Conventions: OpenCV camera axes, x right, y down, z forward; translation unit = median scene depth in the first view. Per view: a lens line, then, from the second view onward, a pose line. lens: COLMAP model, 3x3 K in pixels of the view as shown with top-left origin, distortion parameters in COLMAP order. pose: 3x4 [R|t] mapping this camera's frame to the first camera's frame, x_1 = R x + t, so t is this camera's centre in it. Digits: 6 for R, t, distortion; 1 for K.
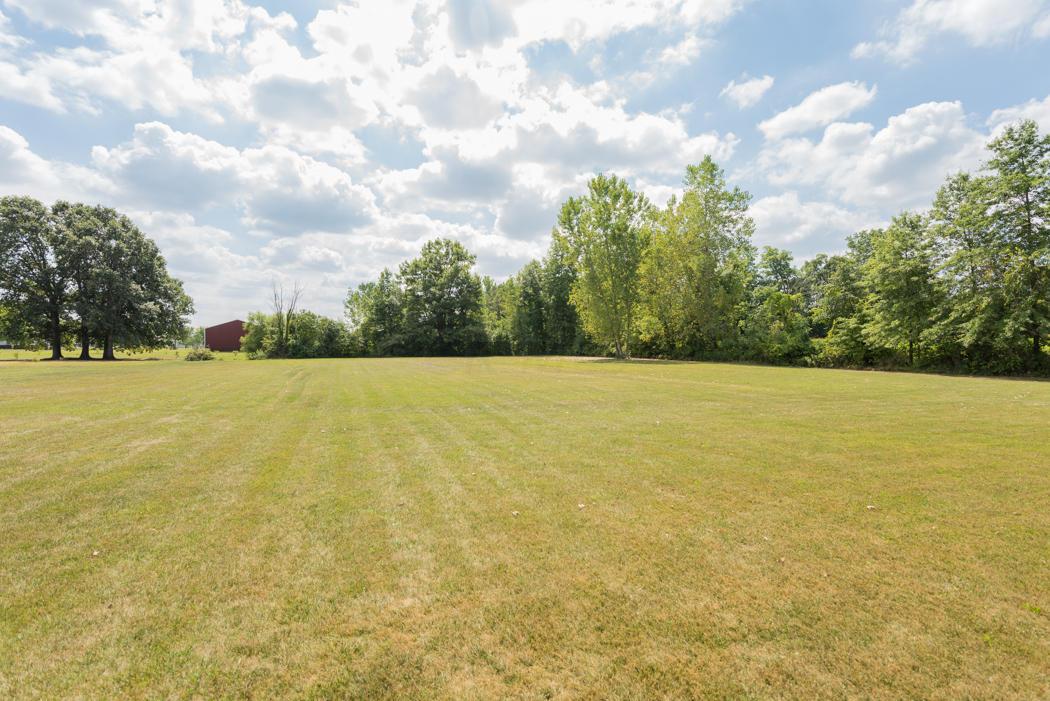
lens RADIAL K [[473.6, 0, 524.3], [0, 473.6, 353.0], [0, 0, 1]] dist [0.009050, 0.000043]
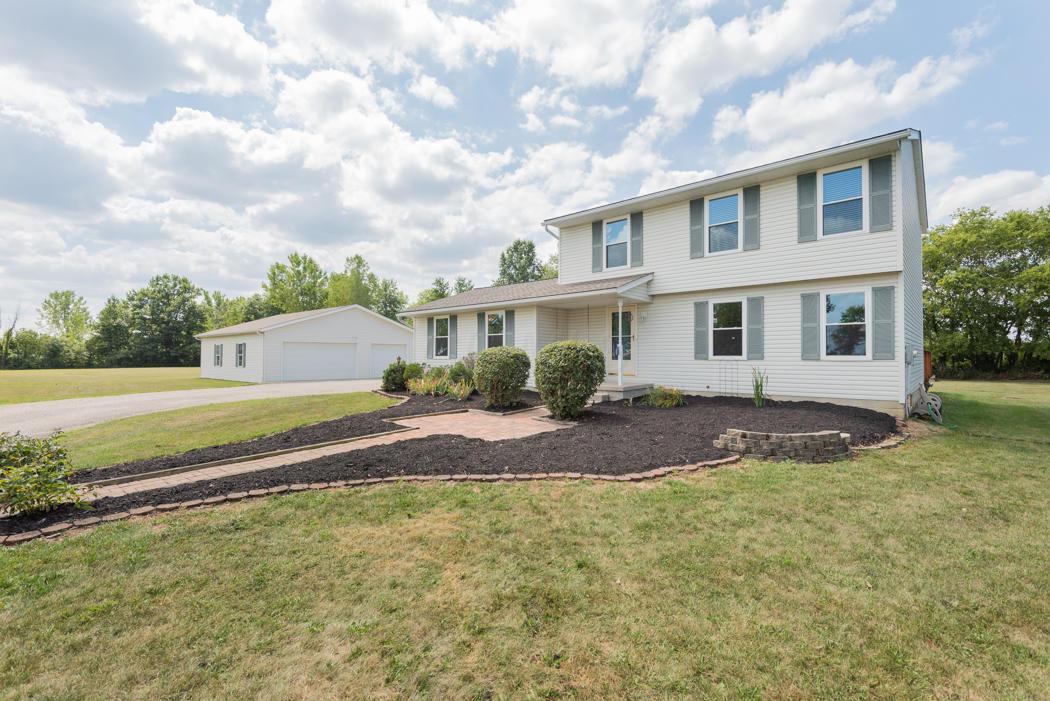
lens RADIAL K [[473.6, 0, 528.9], [0, 473.6, 349.2], [0, 0, 1]] dist [0.009050, 0.000043]
pose [[0.879754, 0.010311, 0.475316, 0.071632], [0.006106, 0.999437, -0.032983, 0.007258], [-0.475389, 0.031919, 0.879196, -0.604252]]
